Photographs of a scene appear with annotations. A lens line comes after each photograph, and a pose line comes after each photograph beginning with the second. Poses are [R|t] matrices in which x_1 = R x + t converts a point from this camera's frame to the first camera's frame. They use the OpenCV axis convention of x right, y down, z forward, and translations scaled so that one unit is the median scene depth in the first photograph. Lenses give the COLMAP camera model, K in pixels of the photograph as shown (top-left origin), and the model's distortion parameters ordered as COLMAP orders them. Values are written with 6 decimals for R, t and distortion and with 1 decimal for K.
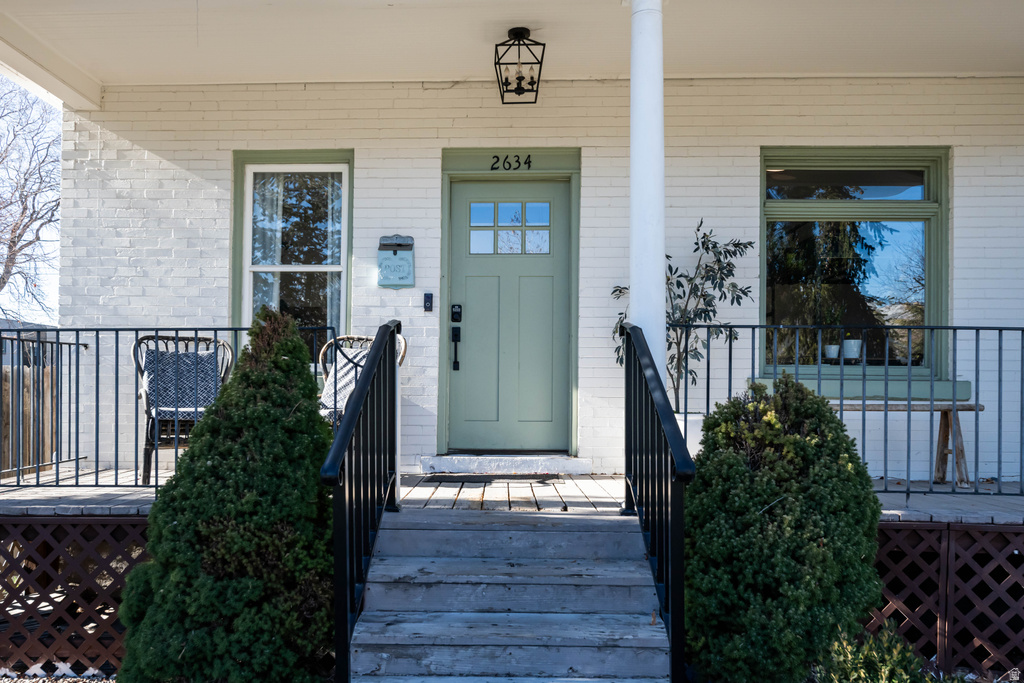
lens RADIAL K [[791.3, 0, 508.3], [0, 791.3, 385.5], [0, 0, 1]] dist [-0.005504, 0.000030]
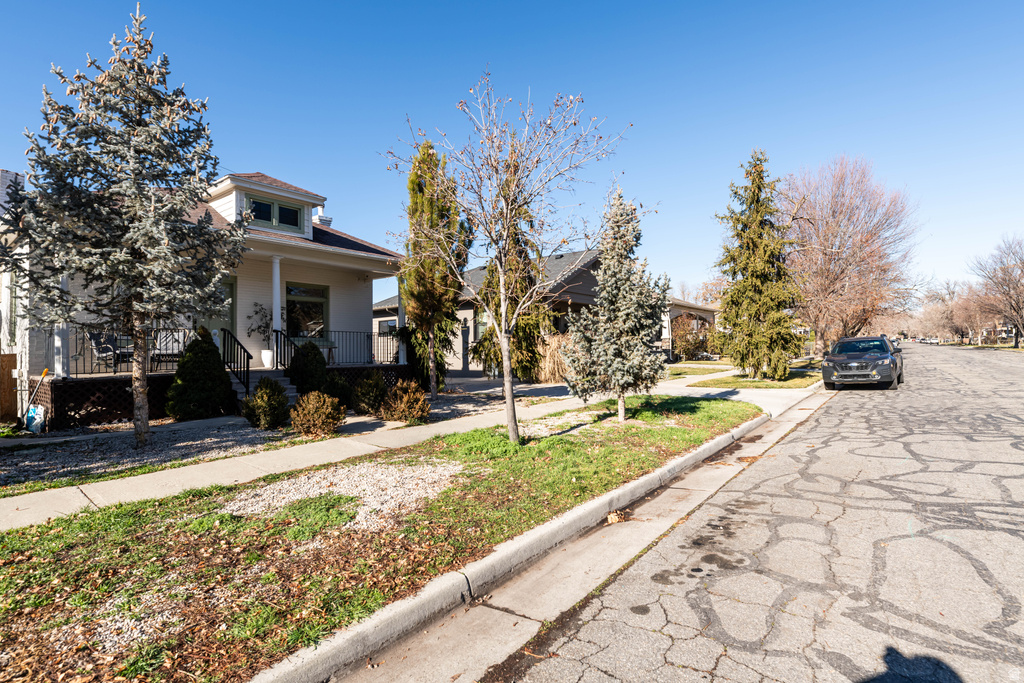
lens RADIAL K [[498.9, 0, 512.0], [0, 498.9, 341.5], [0, 0, 1]] dist [-0.054842, -0.000075]
pose [[0.597043, -0.004115, 0.802198, -0.955226], [0.006808, 0.999977, 0.000063, 0.001790], [-0.802180, 0.005424, 0.597058, -1.329463]]
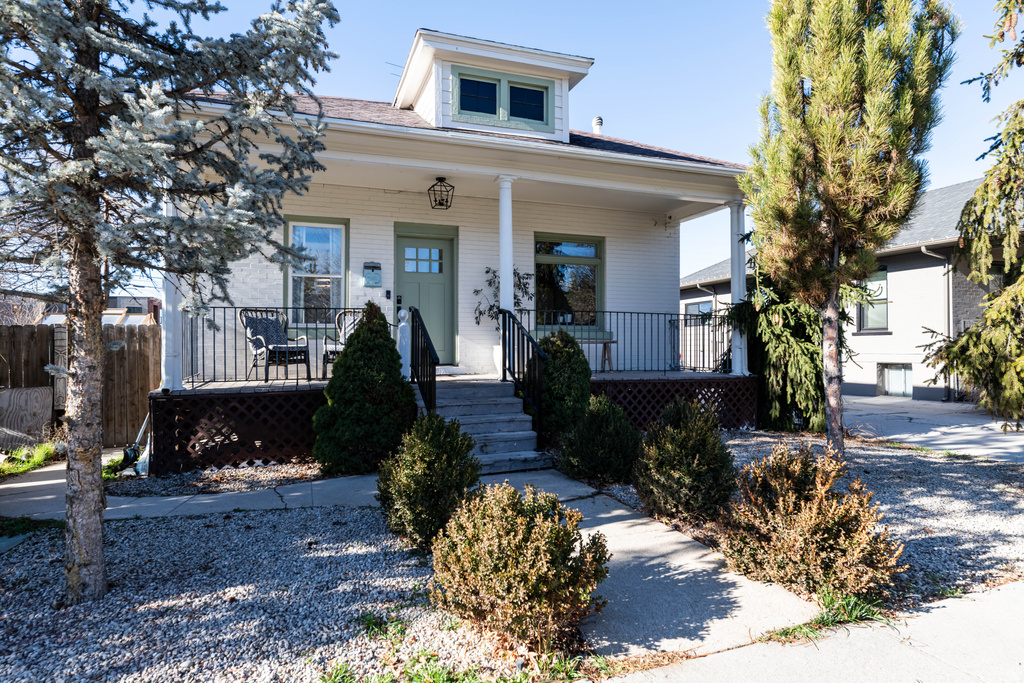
lens RADIAL K [[543.6, 0, 512.0], [0, 543.6, 341.5], [0, 0, 1]] dist [-0.004836, -0.000277]
pose [[0.932499, -0.008704, 0.361067, -0.326841], [0.006670, 0.999954, 0.006880, 0.012011], [-0.361111, -0.004008, 0.932514, -0.480547]]
